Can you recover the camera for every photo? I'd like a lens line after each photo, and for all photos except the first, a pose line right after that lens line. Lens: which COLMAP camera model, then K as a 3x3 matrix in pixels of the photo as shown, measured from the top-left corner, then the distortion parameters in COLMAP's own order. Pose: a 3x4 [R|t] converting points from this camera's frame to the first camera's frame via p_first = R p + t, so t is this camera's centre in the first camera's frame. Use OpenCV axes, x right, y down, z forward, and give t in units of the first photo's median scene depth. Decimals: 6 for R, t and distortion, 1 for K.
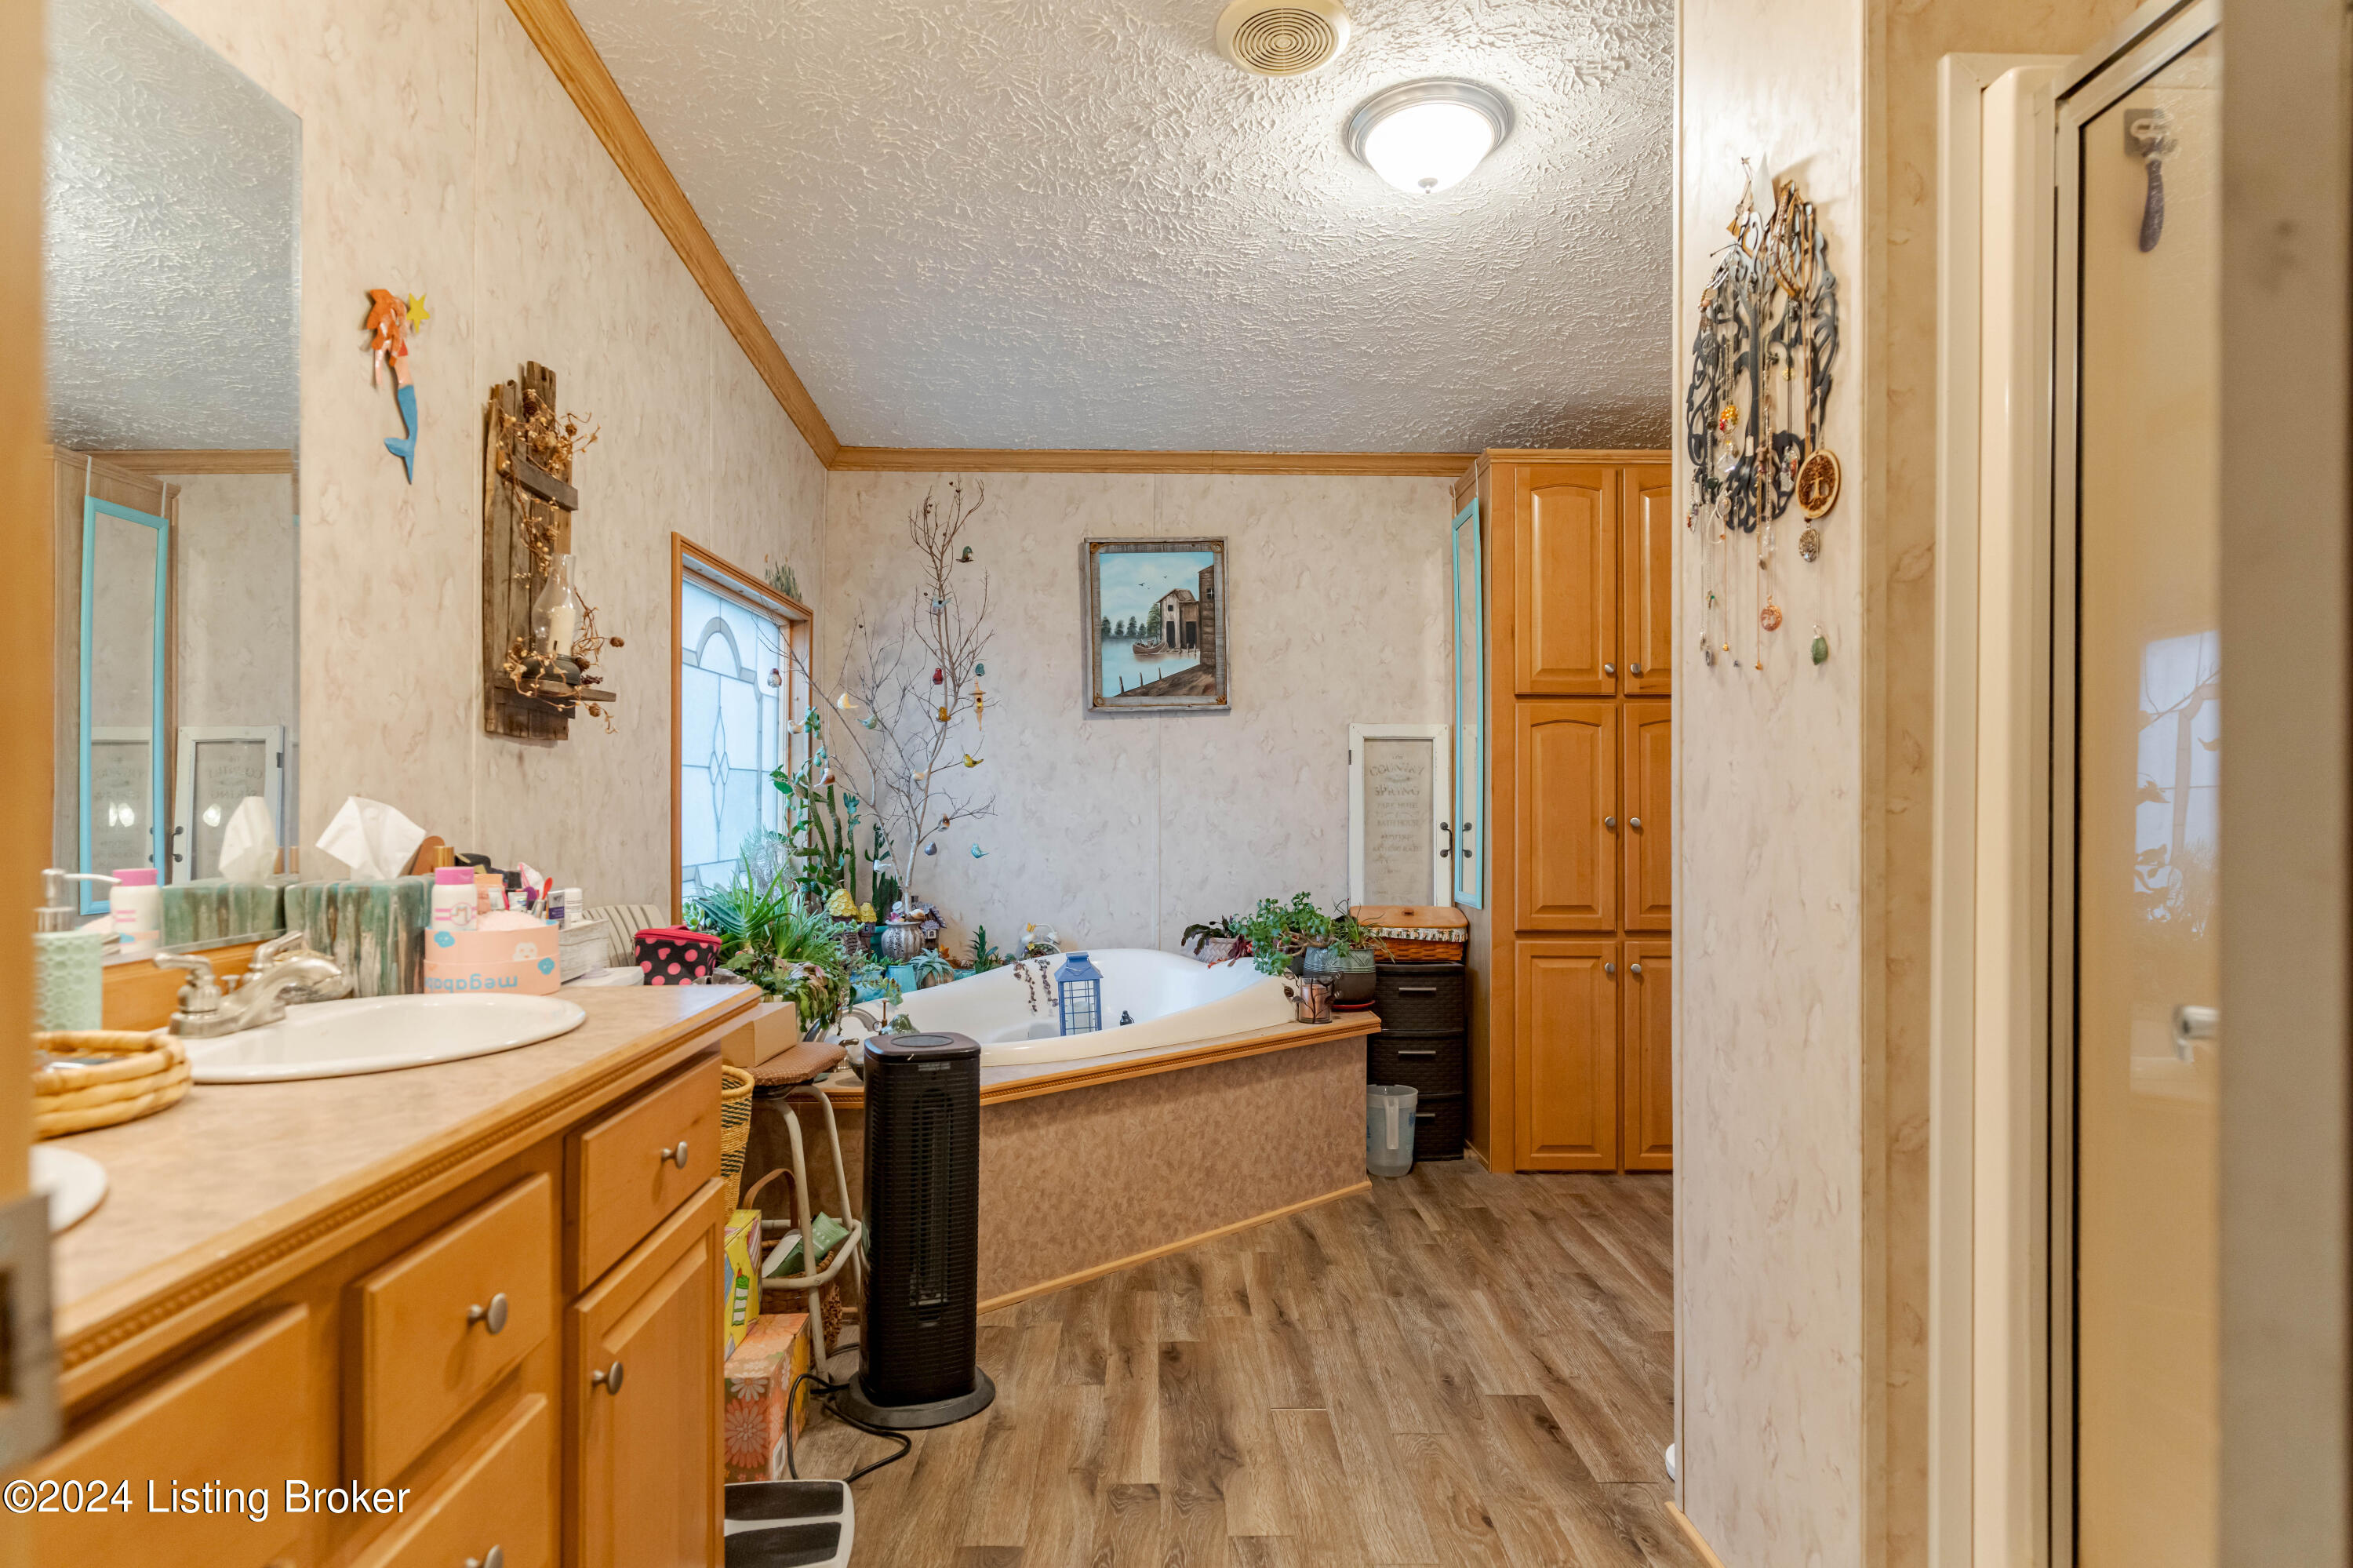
lens RADIAL K [[1410.9, 0, 1176.5], [0, 1410.9, 784.0], [0, 0, 1]] dist [-0.000149, -0.000044]
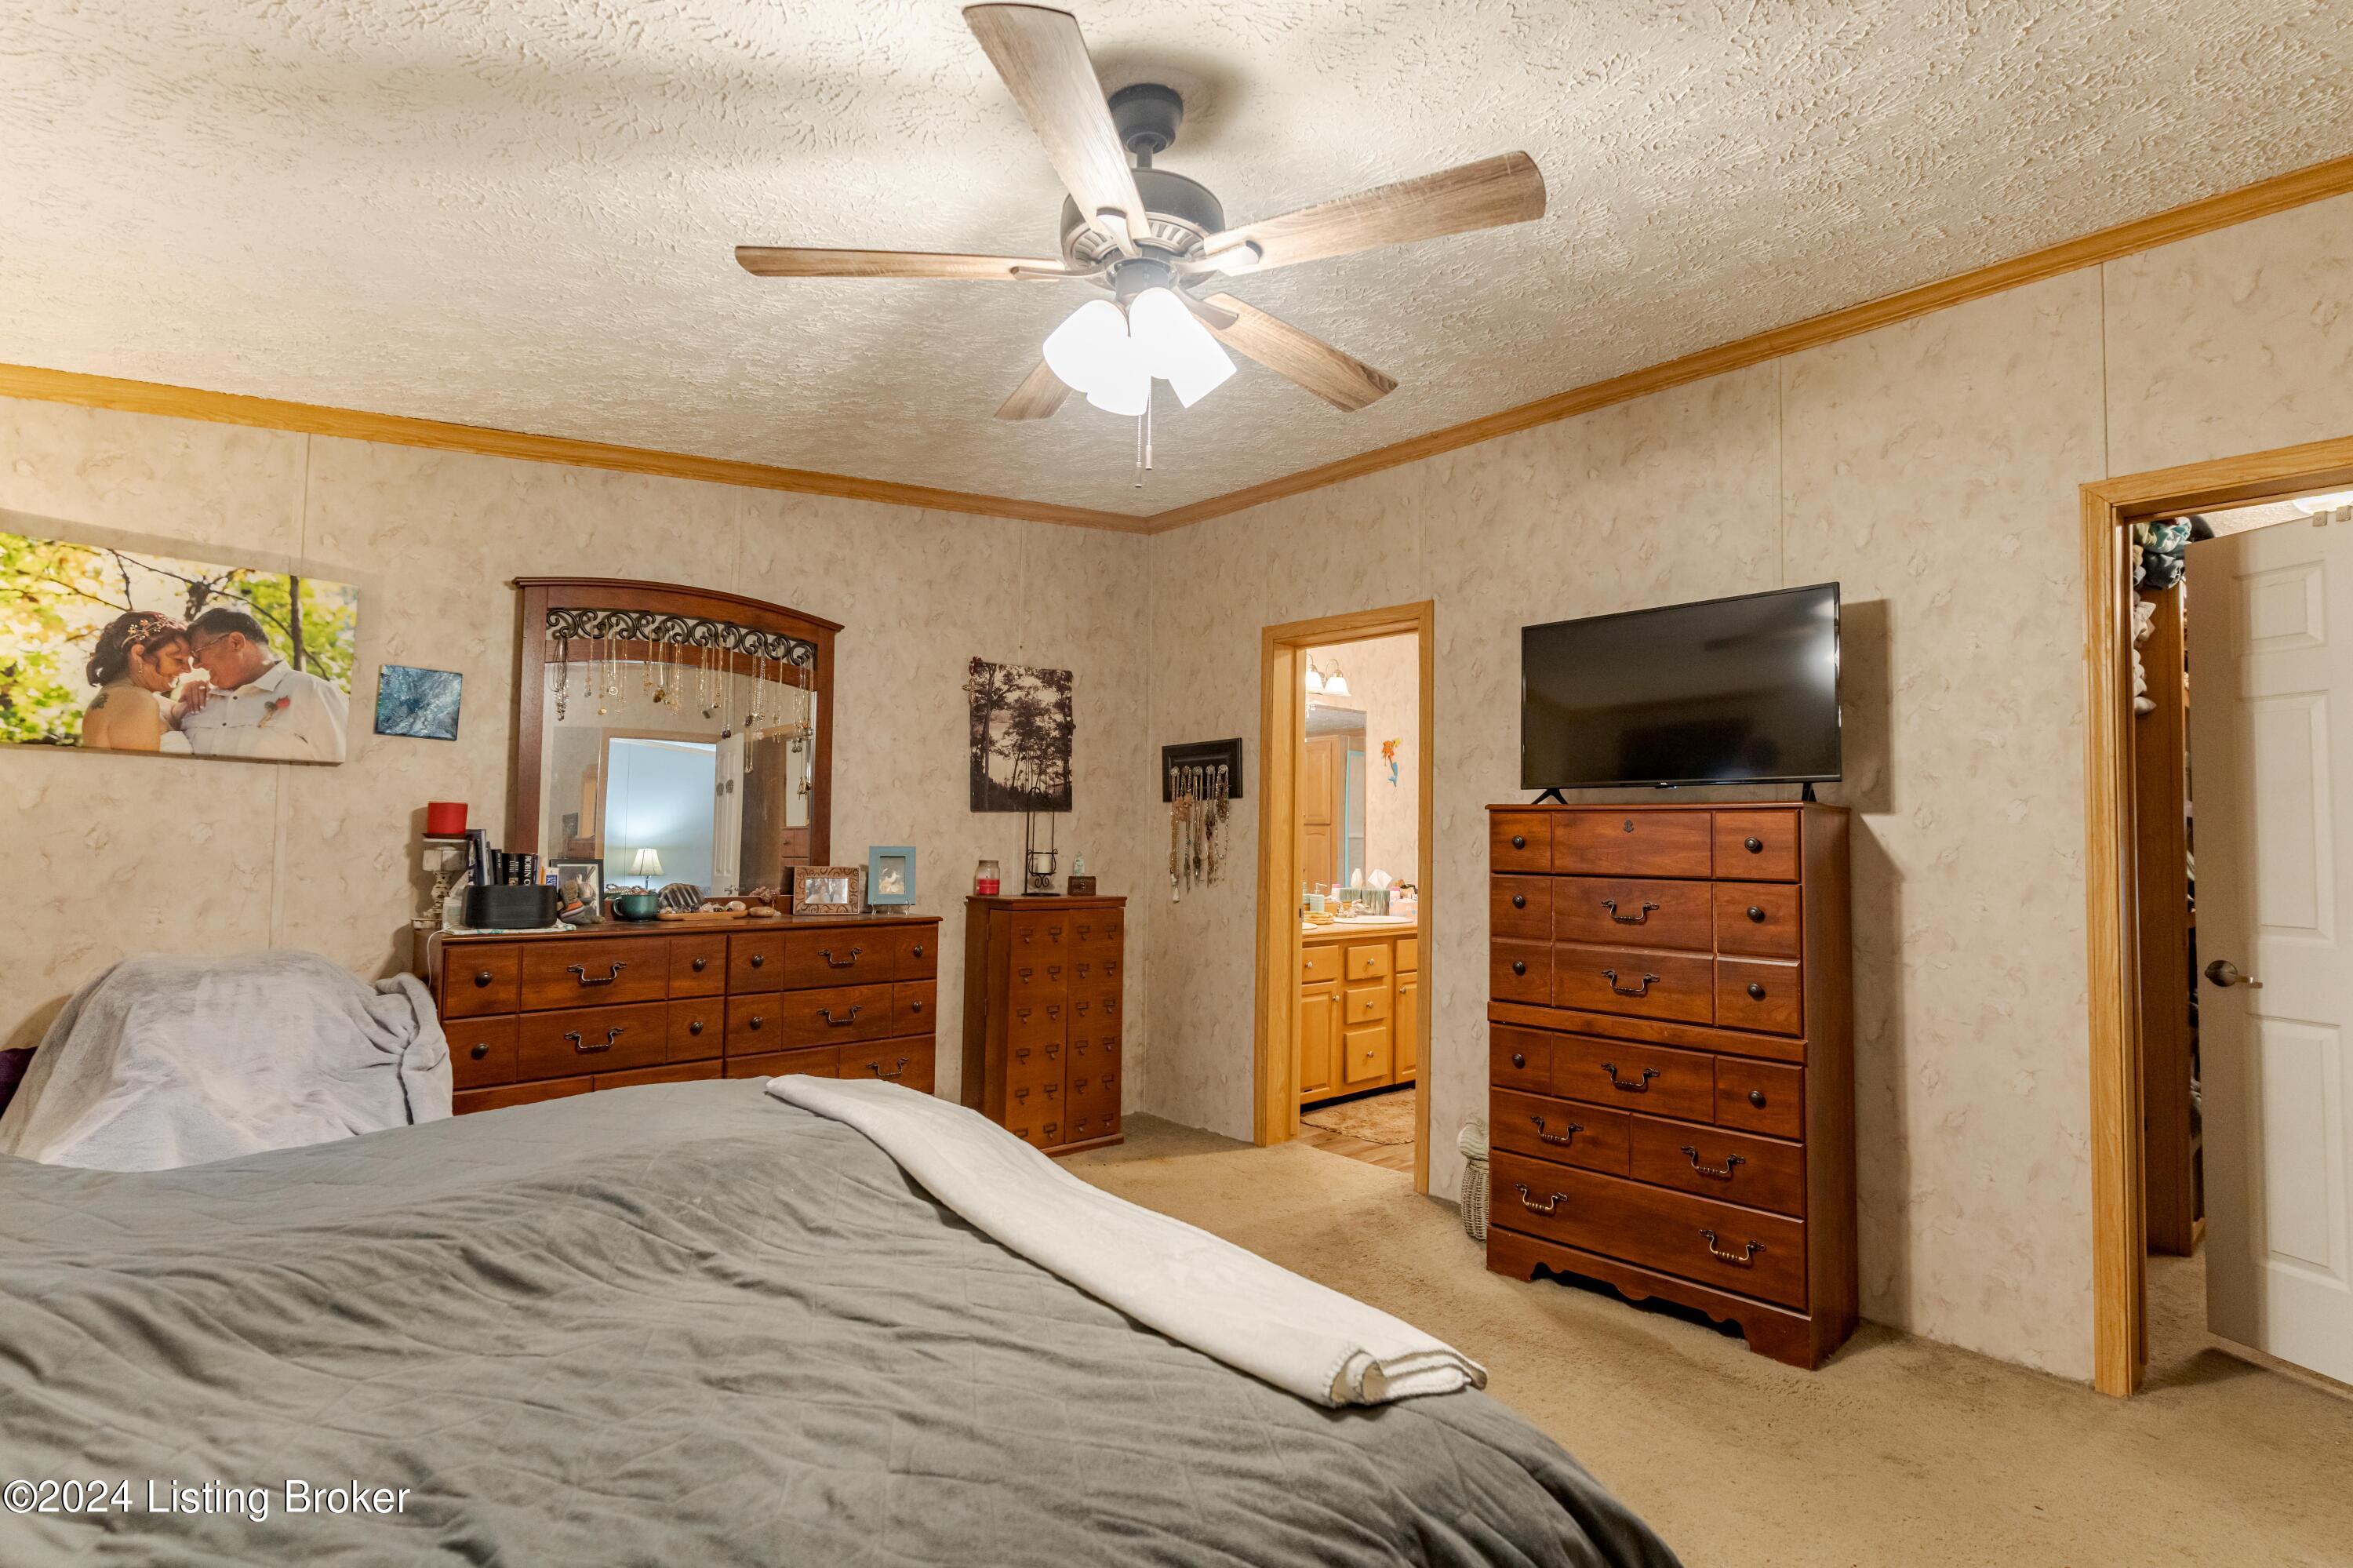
lens RADIAL K [[1146.6, 0, 1180.3], [0, 1146.6, 777.3], [0, 0, 1]] dist [-0.000100, -0.000105]
pose [[0.664738, -0.035760, -0.746220, 1.590720], [-0.004449, 0.998647, -0.051820, -0.086439], [0.747063, 0.037767, 0.663680, -1.721657]]
